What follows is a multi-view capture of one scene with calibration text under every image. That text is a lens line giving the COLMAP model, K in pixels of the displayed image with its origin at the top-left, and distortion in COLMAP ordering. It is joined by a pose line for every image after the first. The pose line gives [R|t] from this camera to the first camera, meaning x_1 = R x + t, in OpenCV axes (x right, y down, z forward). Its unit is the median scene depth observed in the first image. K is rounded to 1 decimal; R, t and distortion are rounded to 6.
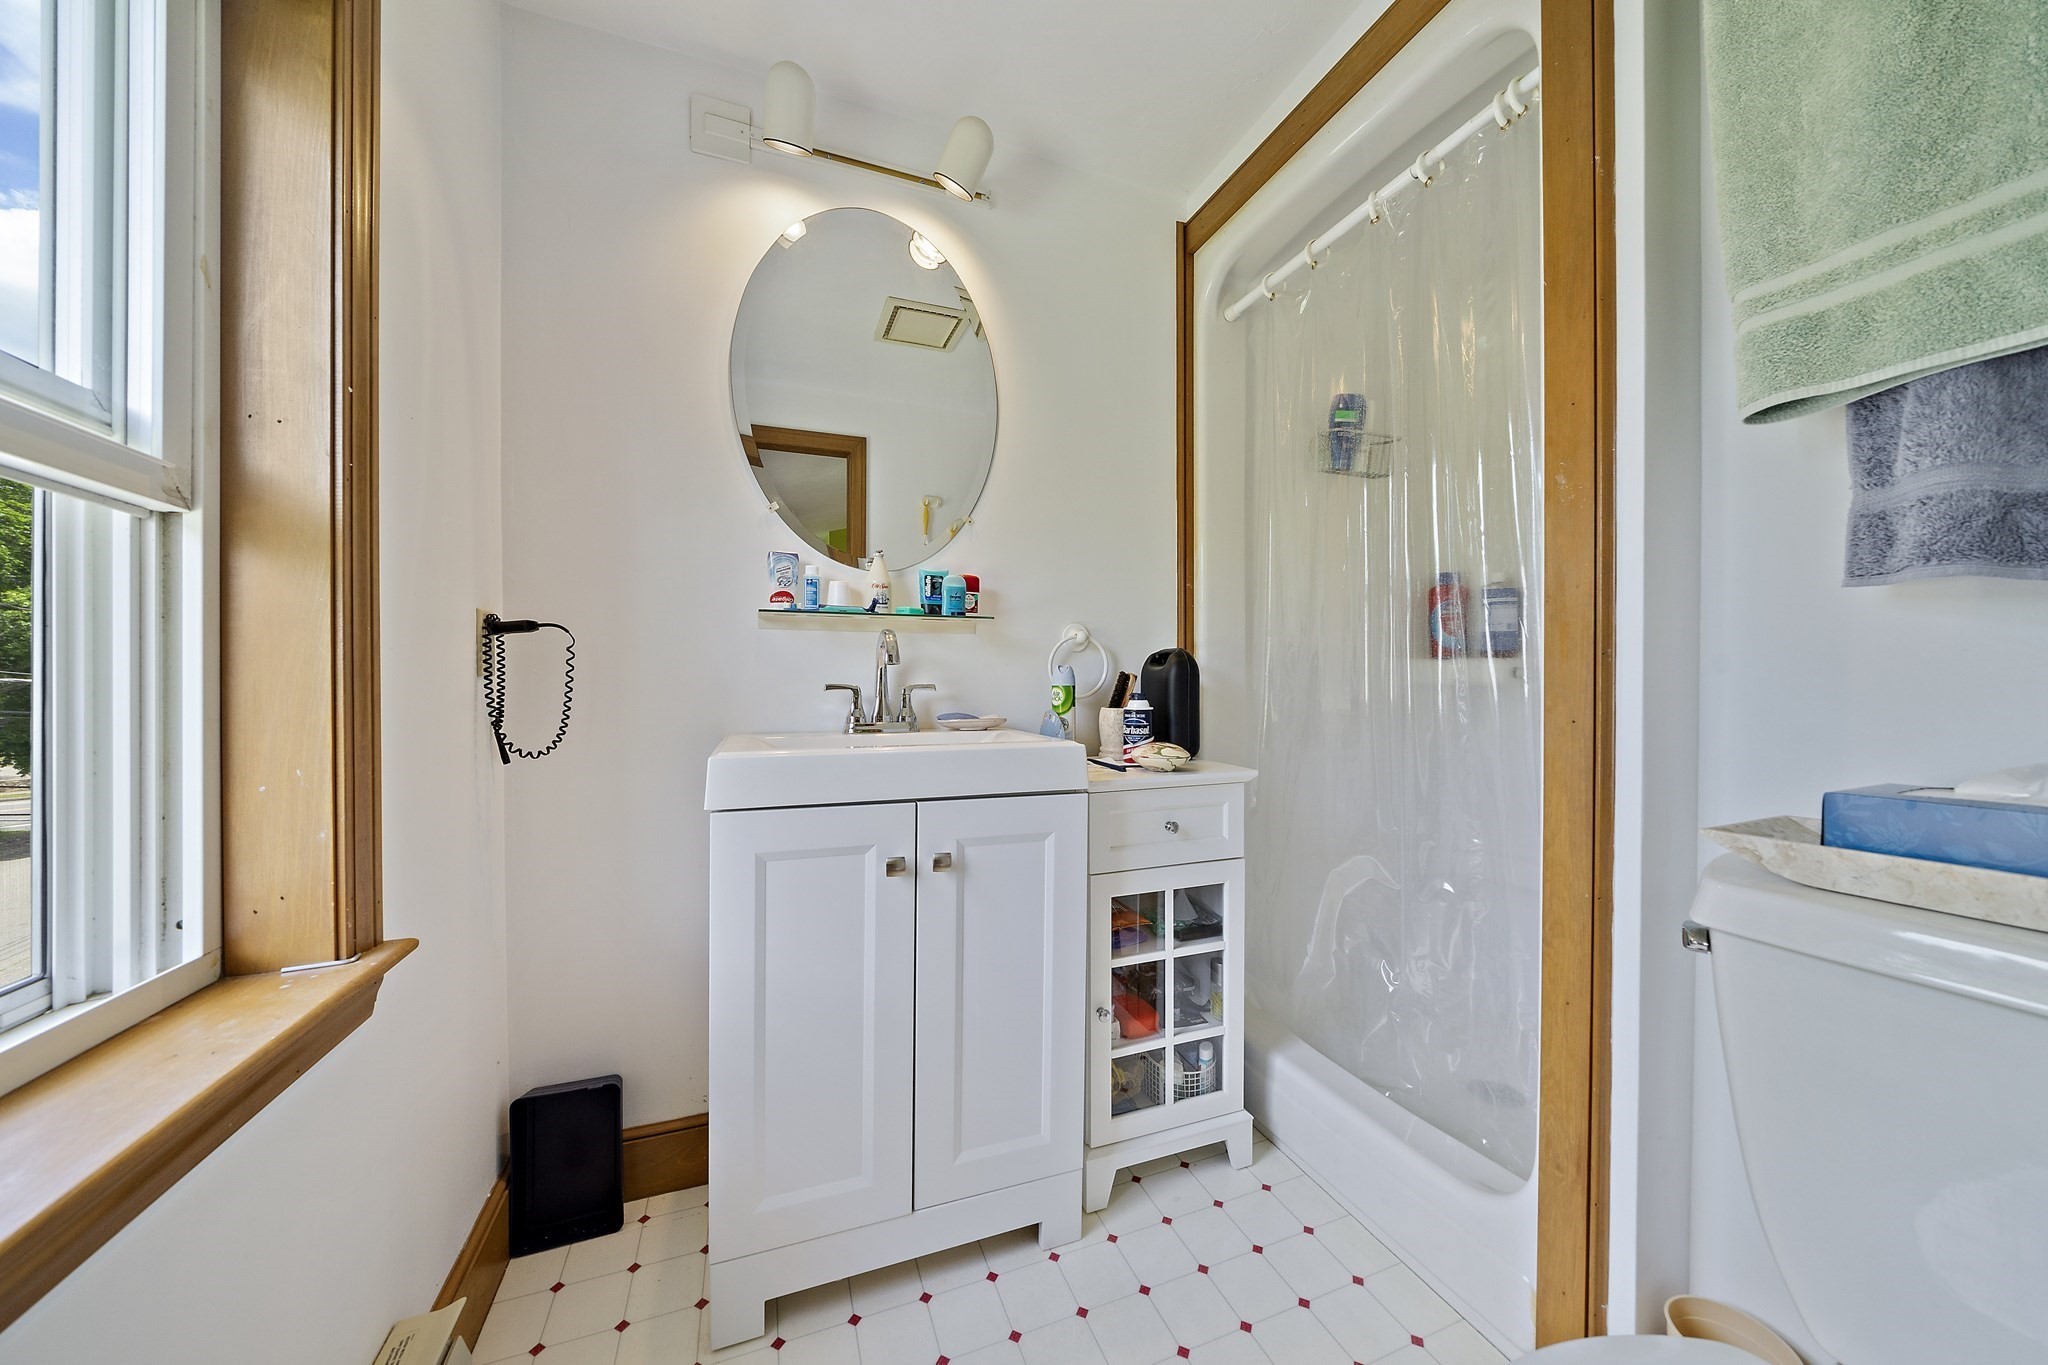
lens RADIAL K [[700.3, 0, 1028.7], [0, 700.3, 677.3], [0, 0, 1]] dist [-0.005612, 0.000582]
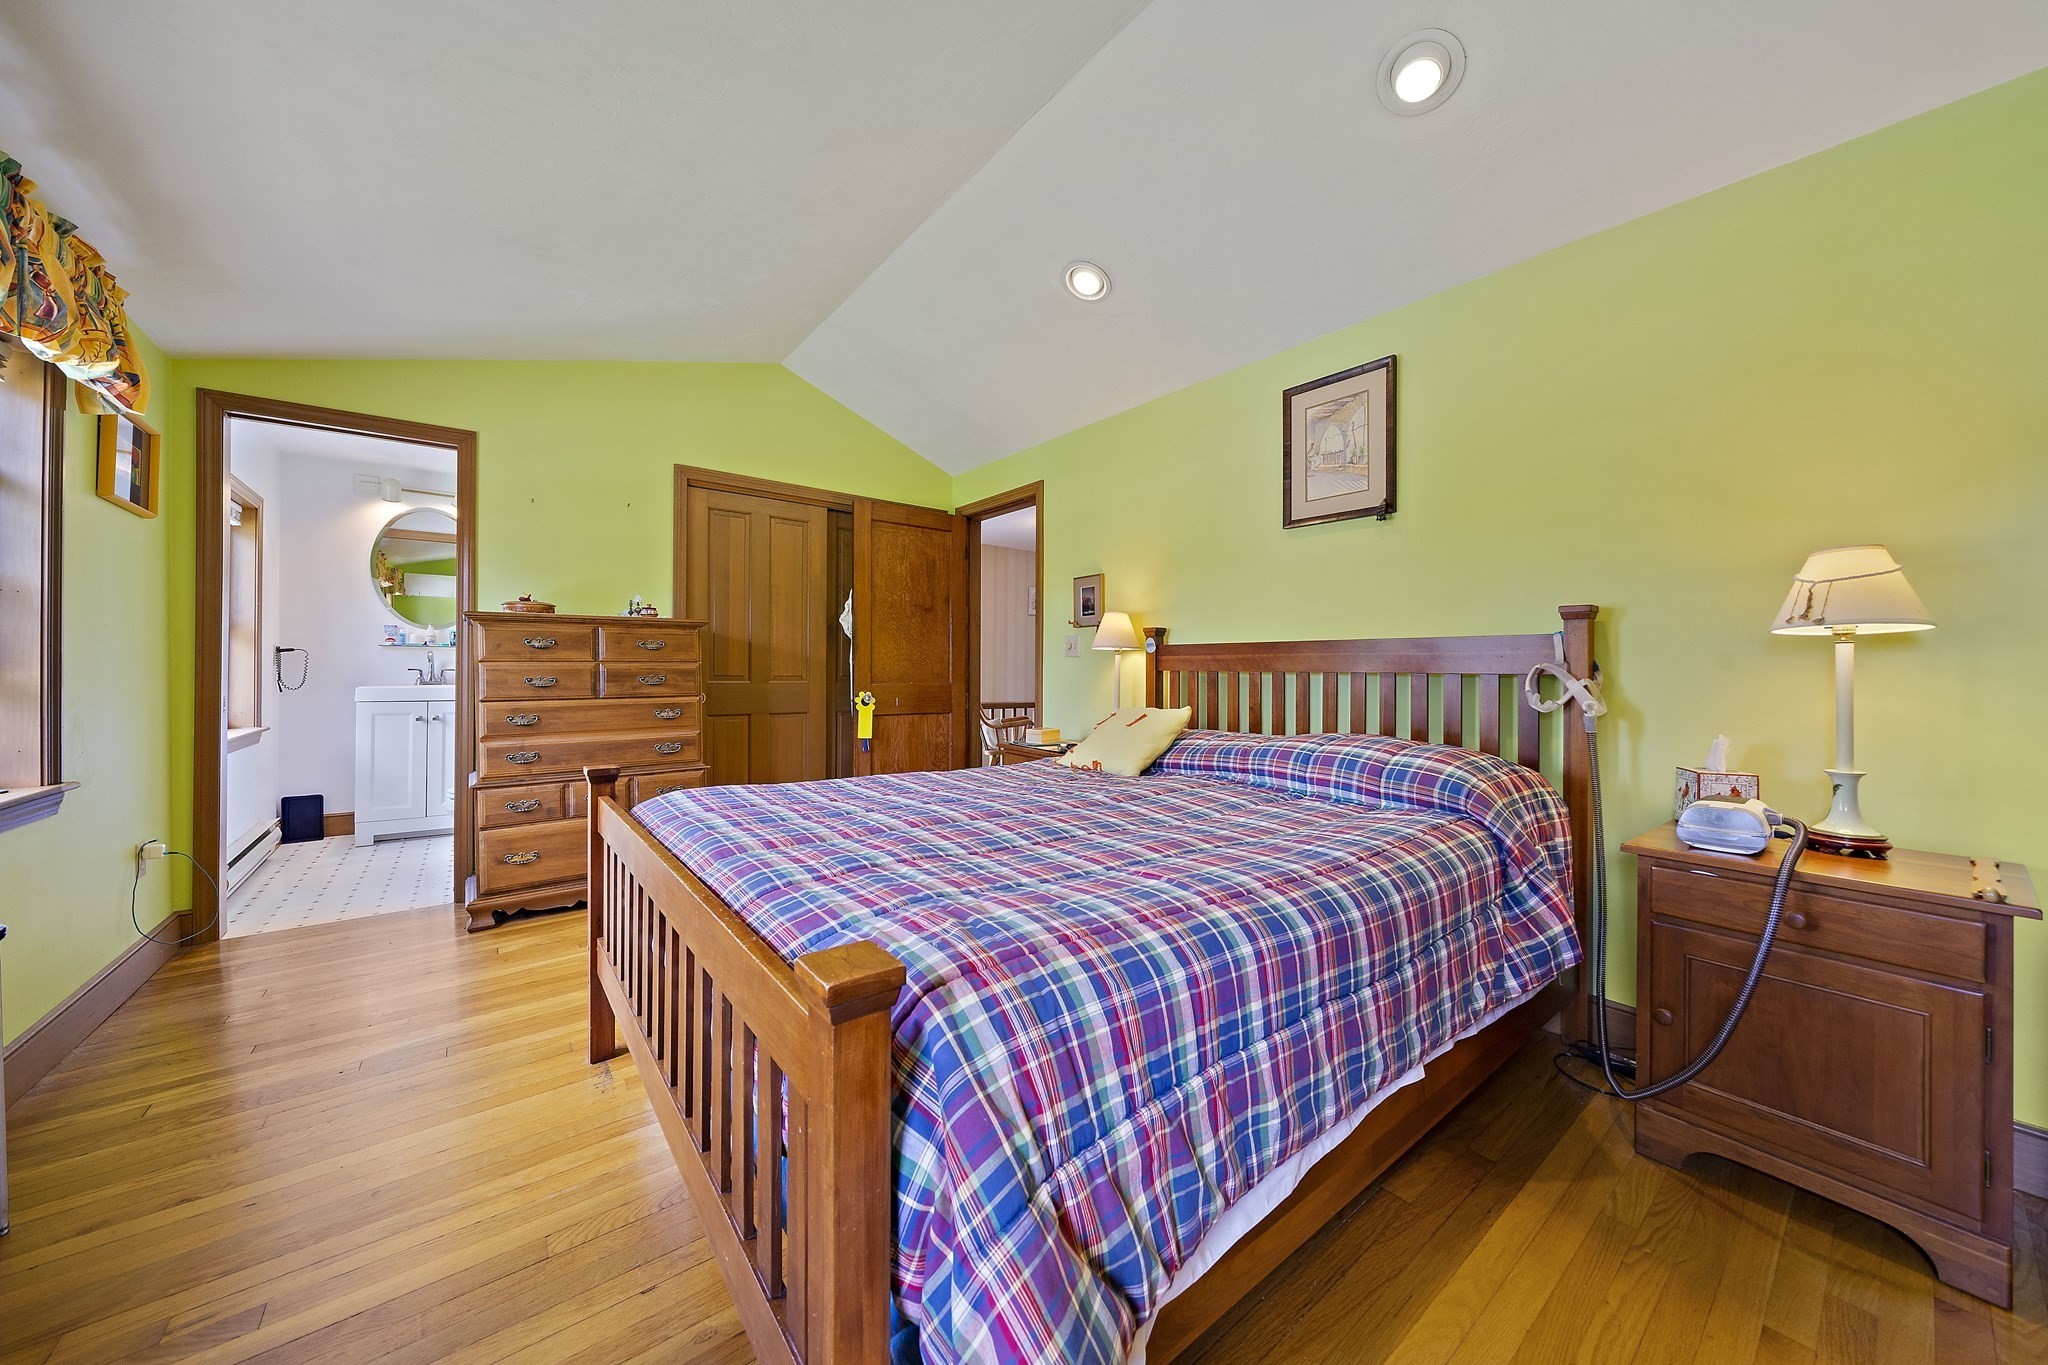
lens RADIAL K [[700.3, 0, 1016.3], [0, 700.3, 670.1], [0, 0, 1]] dist [-0.005612, 0.000582]
pose [[0.958389, 0.006548, 0.285389, 1.515252], [-0.007072, 0.999975, 0.000805, -0.005201], [-0.285377, -0.002789, 0.958411, -2.917762]]
